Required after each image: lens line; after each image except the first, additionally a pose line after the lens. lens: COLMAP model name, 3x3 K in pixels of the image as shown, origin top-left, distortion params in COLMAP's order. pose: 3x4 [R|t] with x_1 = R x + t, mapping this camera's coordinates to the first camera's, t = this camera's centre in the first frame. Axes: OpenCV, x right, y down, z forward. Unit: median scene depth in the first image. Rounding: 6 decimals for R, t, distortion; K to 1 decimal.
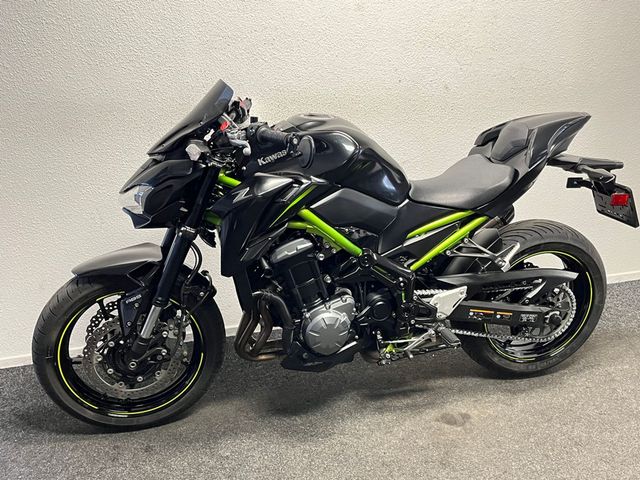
lens RADIAL K [[614.2, 0, 320.4], [0, 614.2, 232.9], [0, 0, 1]] dist [0.016171, 0.000286]
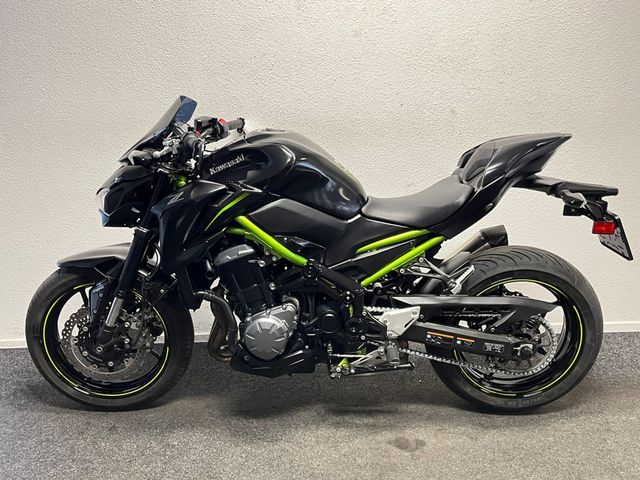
lens RADIAL K [[584.0, 0, 320.0], [0, 584.0, 240.0], [0, 0, 1]] dist [0.013045, 0.005576]
pose [[0.965321, 0.055590, -0.255080, 0.316519], [-0.068393, 0.996791, -0.041592, 0.030801], [0.251949, 0.057595, 0.966025, 0.057198]]
